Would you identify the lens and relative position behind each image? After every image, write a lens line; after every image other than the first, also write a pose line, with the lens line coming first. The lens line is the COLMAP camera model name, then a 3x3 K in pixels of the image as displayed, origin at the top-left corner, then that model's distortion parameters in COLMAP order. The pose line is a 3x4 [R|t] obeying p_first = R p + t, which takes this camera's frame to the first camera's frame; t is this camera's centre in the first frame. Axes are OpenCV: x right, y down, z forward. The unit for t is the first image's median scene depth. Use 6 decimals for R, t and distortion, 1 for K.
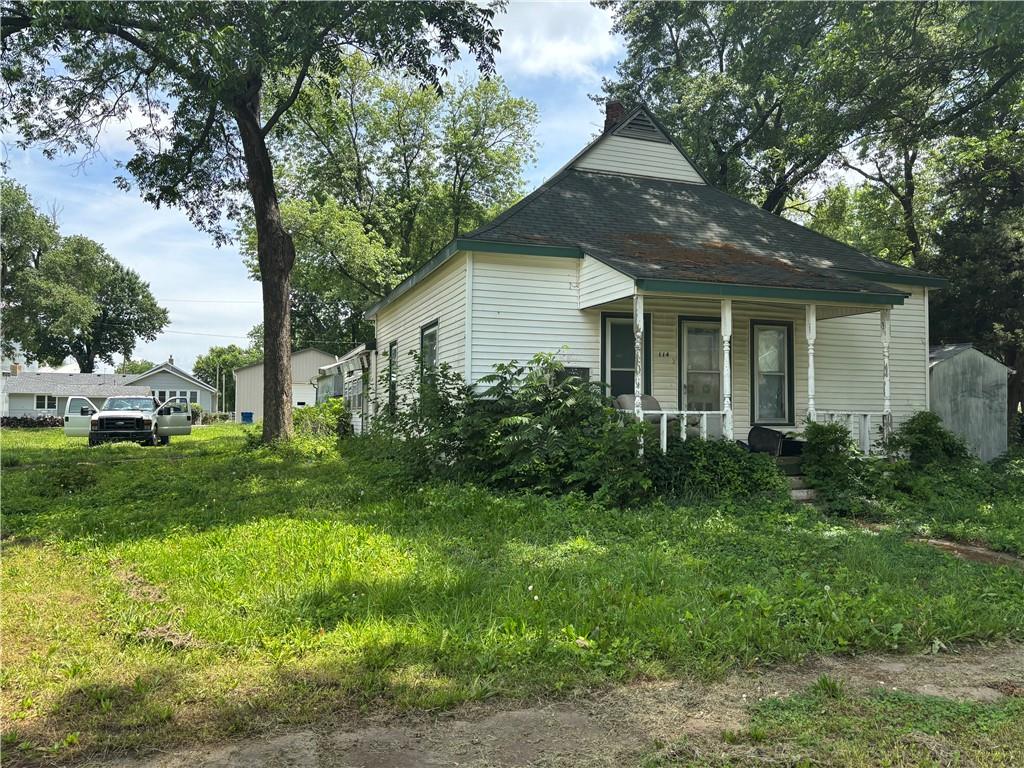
lens RADIAL K [[746.9, 0, 512.0], [0, 746.9, 384.0], [0, 0, 1]] dist [0.000105, -0.000284]
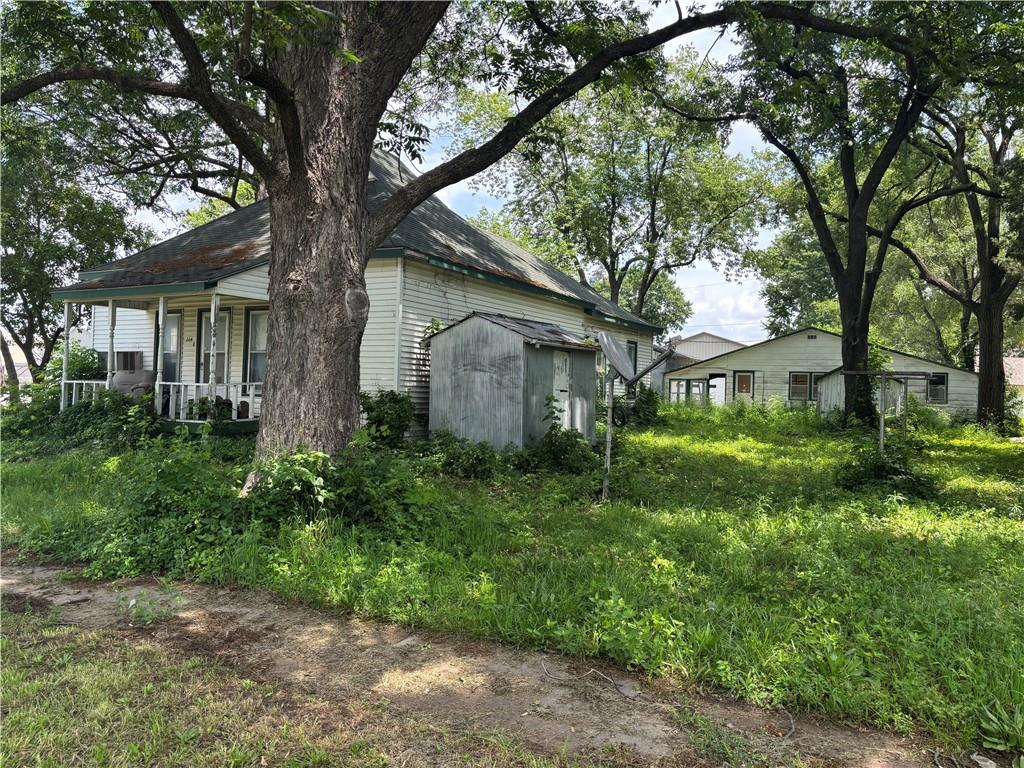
lens RADIAL K [[746.9, 0, 512.0], [0, 746.9, 384.0], [0, 0, 1]] dist [0.000105, -0.000284]
pose [[0.723699, 0.002989, -0.690110, 1.272463], [0.009613, 0.999850, 0.014412, 0.020464], [0.690049, -0.017065, 0.723561, 0.381539]]
